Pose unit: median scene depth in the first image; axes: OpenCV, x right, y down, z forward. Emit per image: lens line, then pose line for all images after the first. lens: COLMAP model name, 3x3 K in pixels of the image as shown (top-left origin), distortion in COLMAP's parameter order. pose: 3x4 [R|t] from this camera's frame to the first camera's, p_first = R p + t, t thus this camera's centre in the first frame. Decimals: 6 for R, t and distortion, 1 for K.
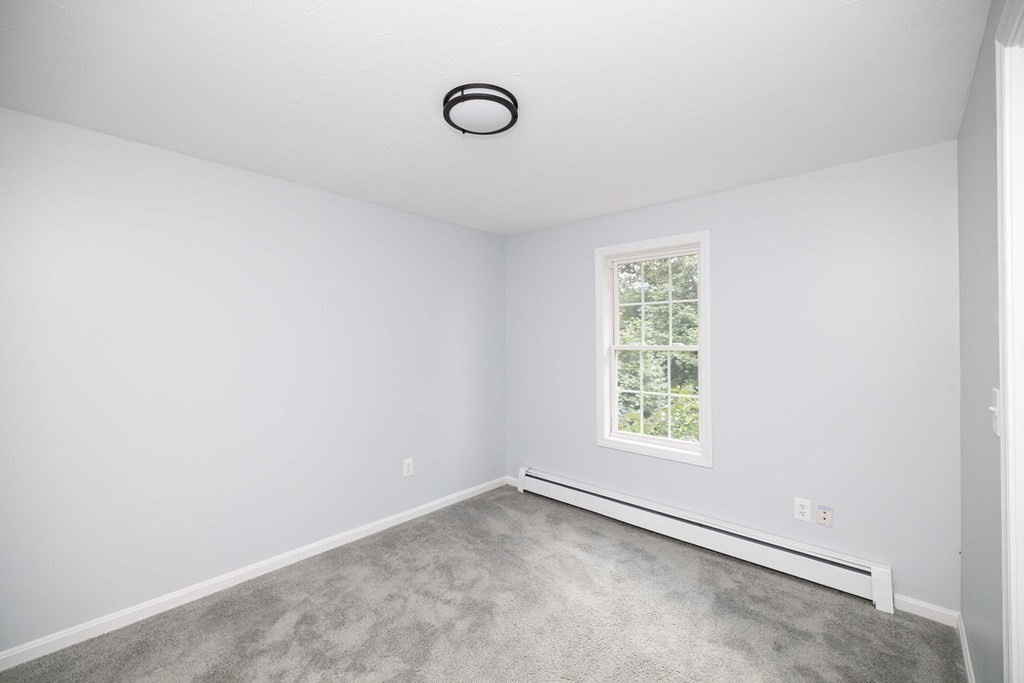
lens RADIAL K [[426.6, 0, 509.9], [0, 426.6, 340.1], [0, 0, 1]] dist [-0.001836, 0.000632]
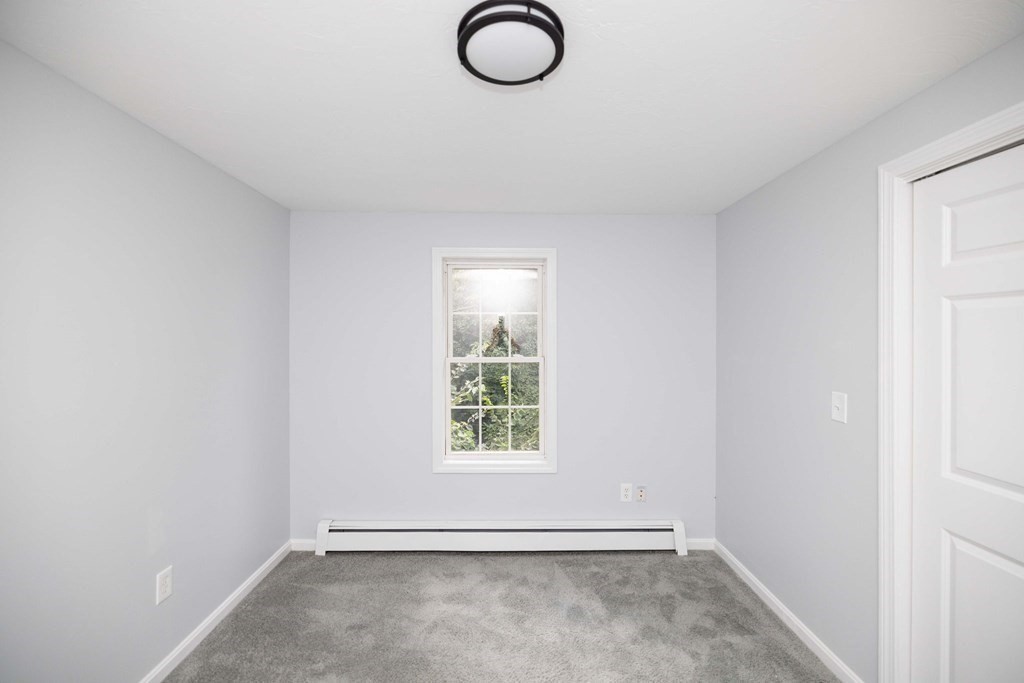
lens RADIAL K [[426.6, 0, 520.5], [0, 426.6, 335.9], [0, 0, 1]] dist [-0.001836, 0.000632]
pose [[0.722460, 0.007264, 0.691375, -0.346830], [-0.002431, 0.999965, -0.007965, -0.034604], [-0.691409, 0.004074, 0.722452, 0.310293]]
